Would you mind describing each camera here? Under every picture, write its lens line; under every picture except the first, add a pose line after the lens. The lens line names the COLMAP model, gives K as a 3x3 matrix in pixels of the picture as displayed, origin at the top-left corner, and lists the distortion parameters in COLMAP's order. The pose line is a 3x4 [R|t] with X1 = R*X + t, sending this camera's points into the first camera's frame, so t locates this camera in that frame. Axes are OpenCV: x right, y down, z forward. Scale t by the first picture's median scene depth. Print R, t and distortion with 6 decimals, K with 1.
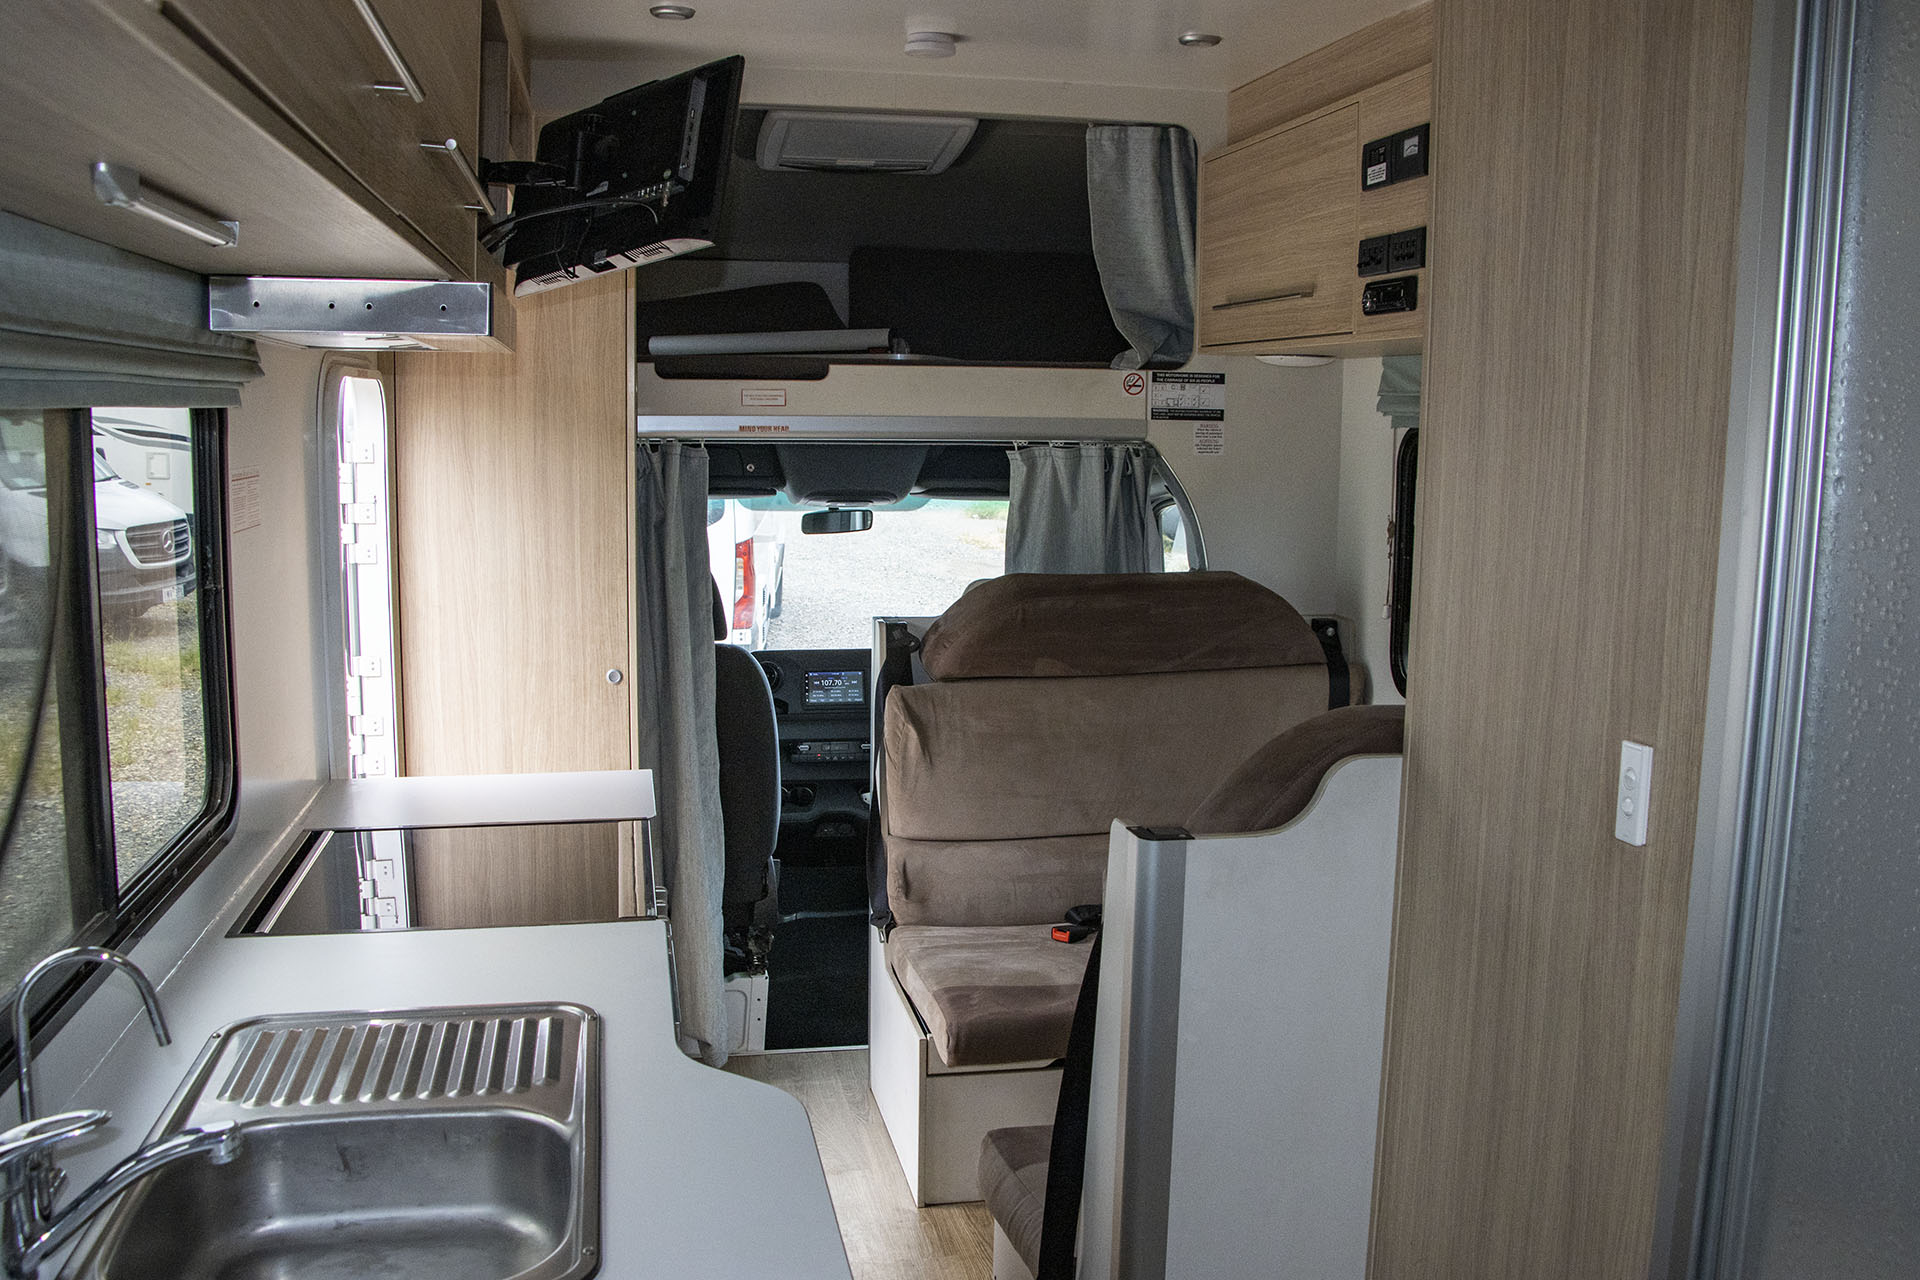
lens RADIAL K [[1586.8, 0, 948.6], [0, 1586.8, 660.5], [0, 0, 1]] dist [-0.177025, 0.139480]
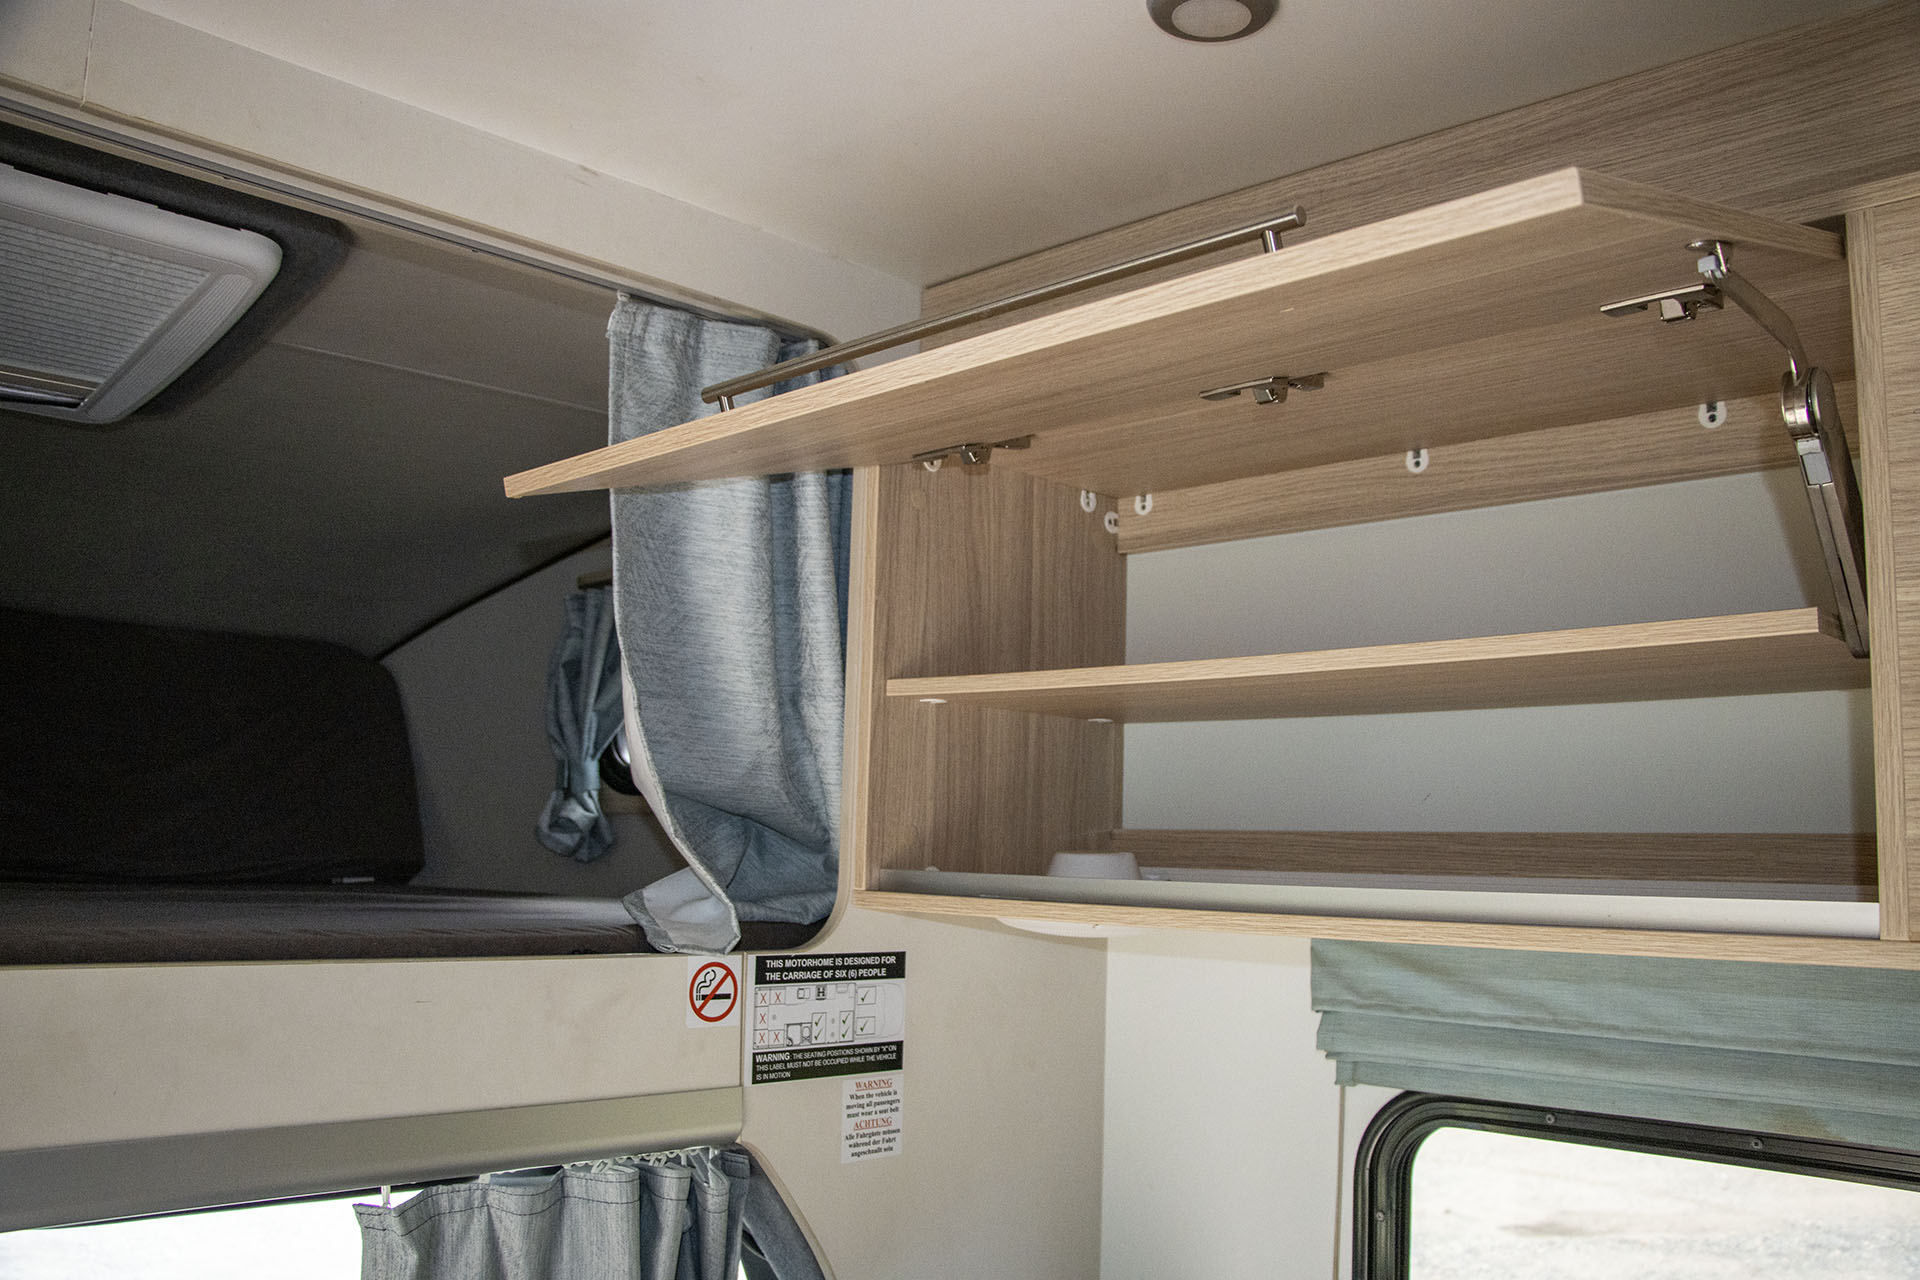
lens RADIAL K [[1586.8, 0, 948.6], [0, 1586.8, 660.5], [0, 0, 1]] dist [-0.177025, 0.139480]
pose [[0.835331, 0.079905, 0.543910, -0.041129], [0.064041, 0.968501, -0.240635, -0.157699], [-0.546005, 0.235842, 0.803901, 0.653849]]
